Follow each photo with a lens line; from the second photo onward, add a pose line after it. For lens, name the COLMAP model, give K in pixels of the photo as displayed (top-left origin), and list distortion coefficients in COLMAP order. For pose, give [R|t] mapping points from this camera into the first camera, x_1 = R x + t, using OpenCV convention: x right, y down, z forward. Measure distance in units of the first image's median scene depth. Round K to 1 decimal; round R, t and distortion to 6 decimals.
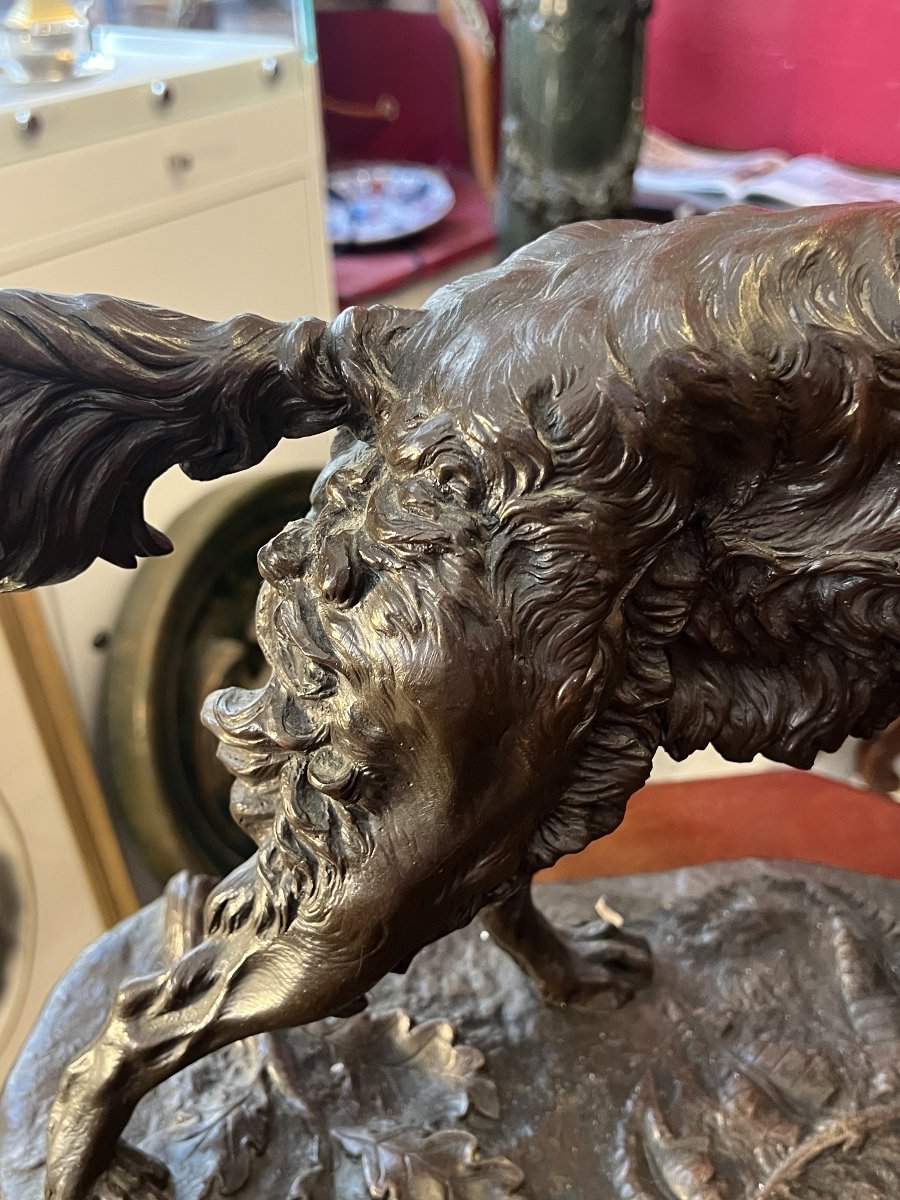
lens RADIAL K [[1291.5, 0, 450.0], [0, 1291.5, 600.0], [0, 0, 1]] dist [0.129882, -0.361860]
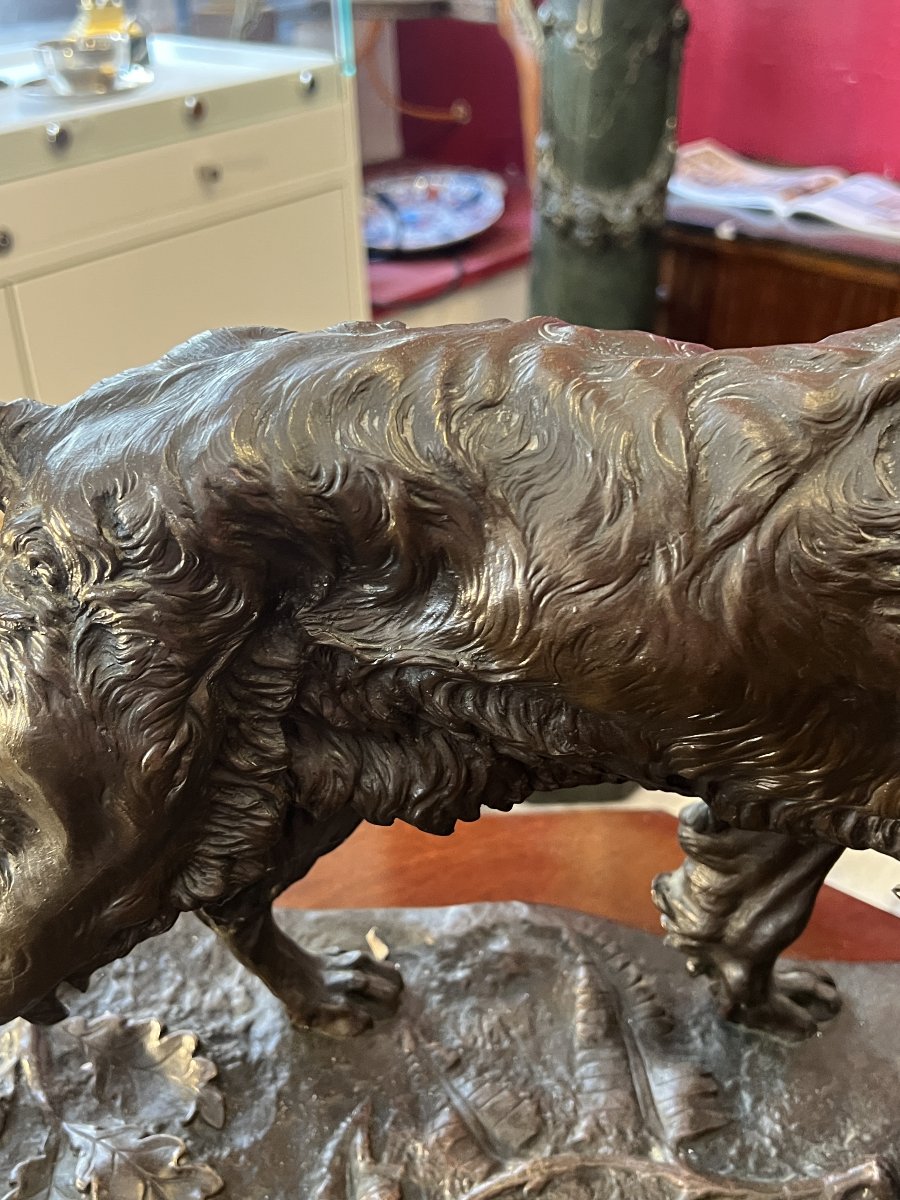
lens RADIAL K [[1291.5, 0, 450.0], [0, 1291.5, 600.0], [0, 0, 1]] dist [0.129882, -0.361860]
pose [[0.992944, 0.058161, -0.103340, 0.399248], [-0.056720, 0.998248, 0.016829, -0.087433], [0.104138, -0.010849, 0.994504, -0.065525]]
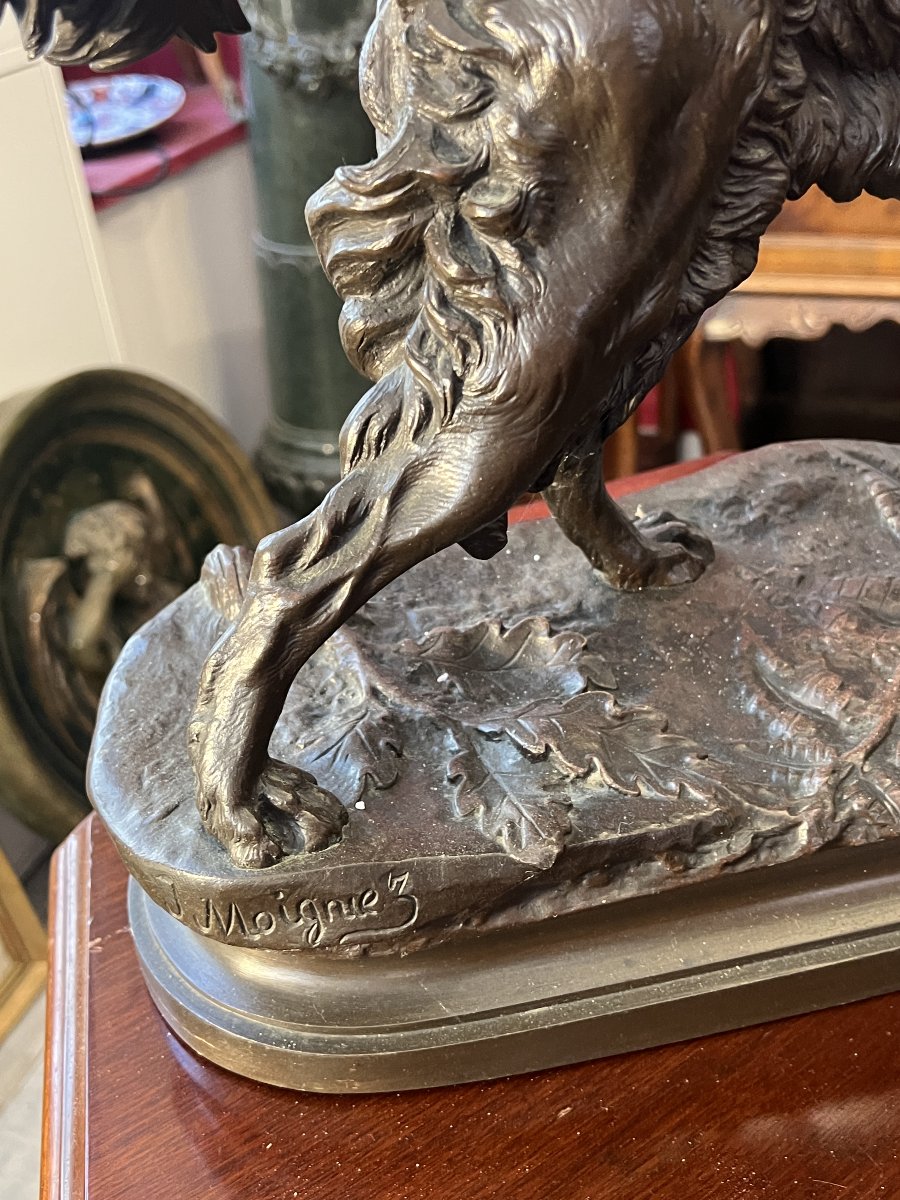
lens RADIAL K [[1279.5, 0, 433.4], [0, 1279.5, 584.9], [0, 0, 1]] dist [0.180715, -0.503015]
pose [[0.965104, -0.176281, 0.193648, -0.343918], [0.177787, 0.984021, 0.009712, 0.367016], [-0.192266, 0.025055, 0.981023, 0.101079]]
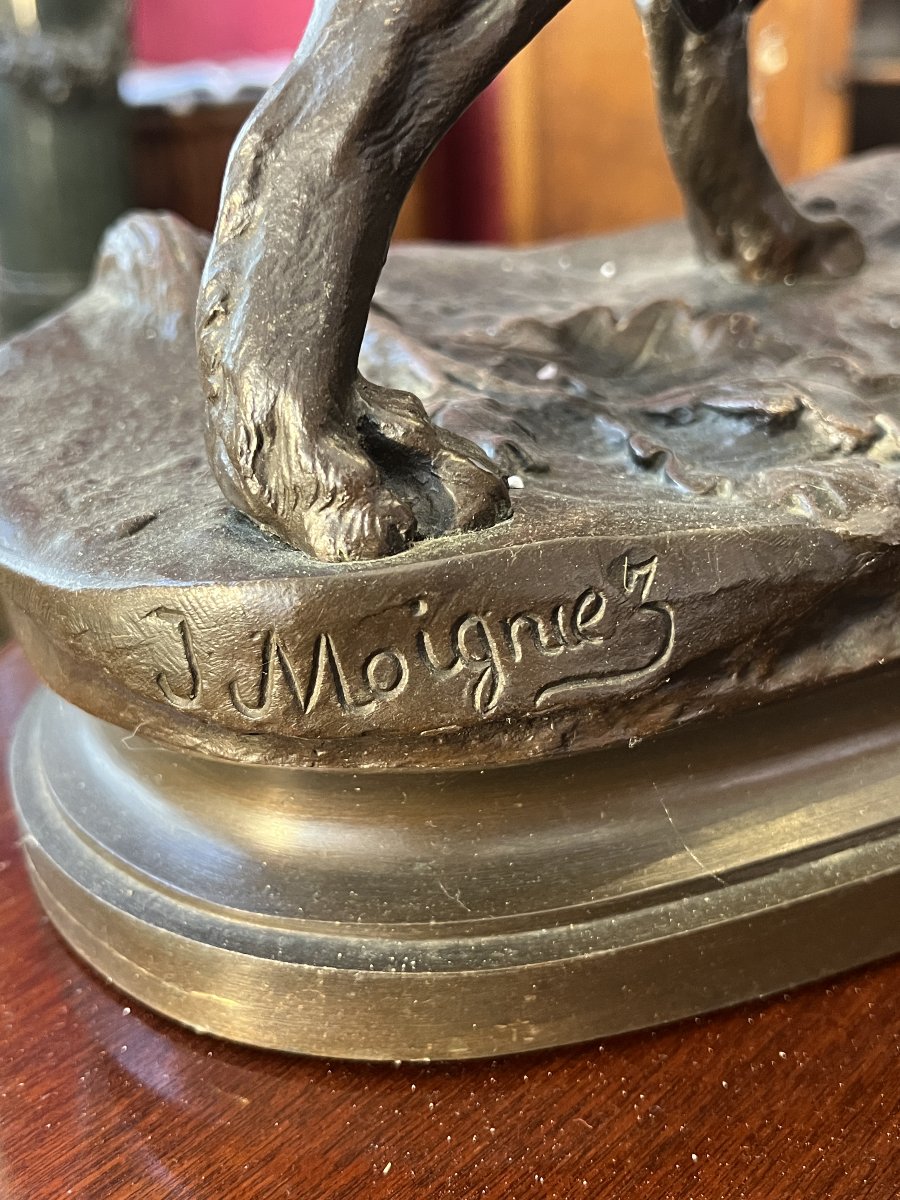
lens RADIAL K [[1324.9, 0, 408.7], [0, 1324.9, 600.6], [0, 0, 1]] dist [0.170002, -0.635611]
pose [[0.898479, -0.206606, 0.387361, -0.508728], [0.246658, 0.967477, -0.056100, 0.620962], [-0.363173, 0.145951, 0.920219, 0.658281]]
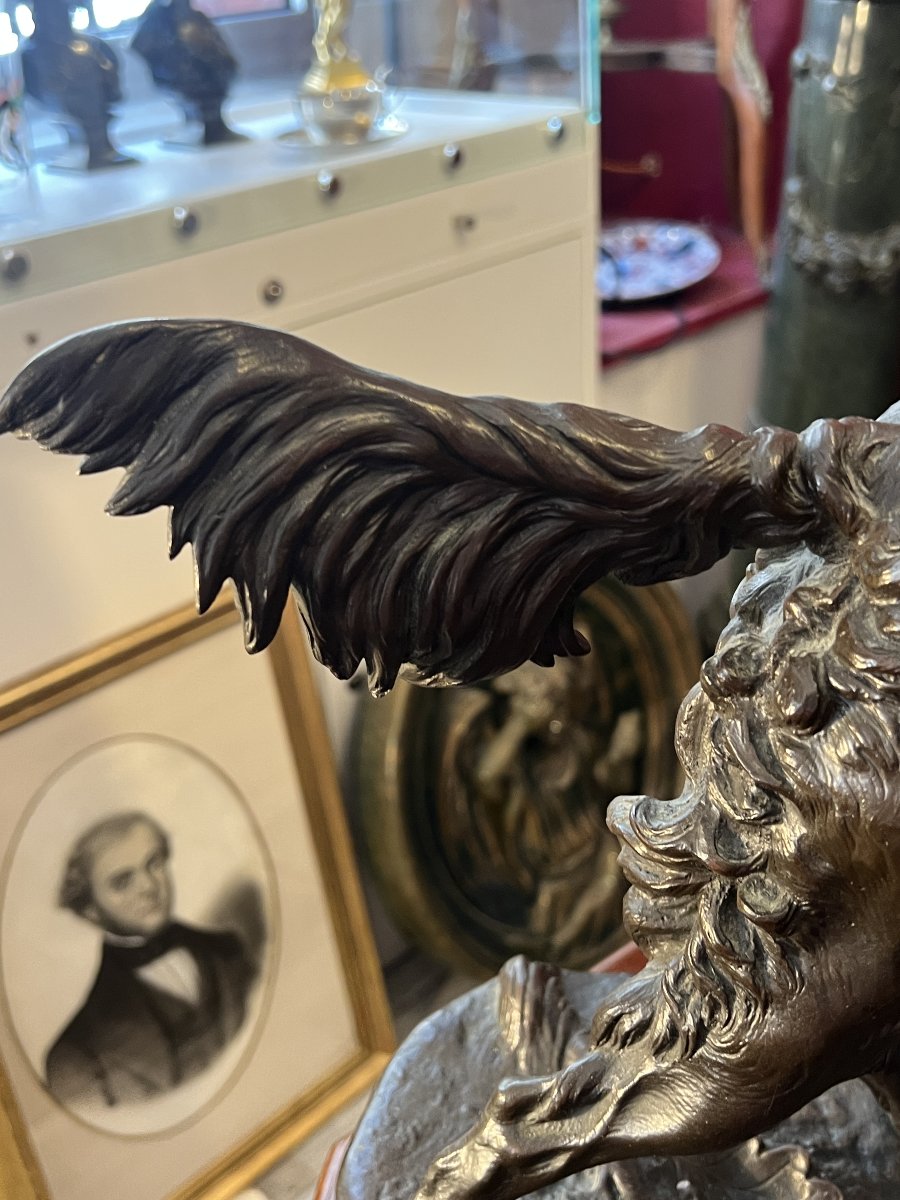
lens RADIAL K [[1291.4, 0, 430.1], [0, 1291.4, 596.6], [0, 0, 1]] dist [0.066734, -0.148973]
pose [[0.984773, 0.056786, -0.164309, -0.179729], [-0.062156, 0.997681, -0.027723, -0.046029], [0.162354, 0.037514, 0.986019, 0.013882]]
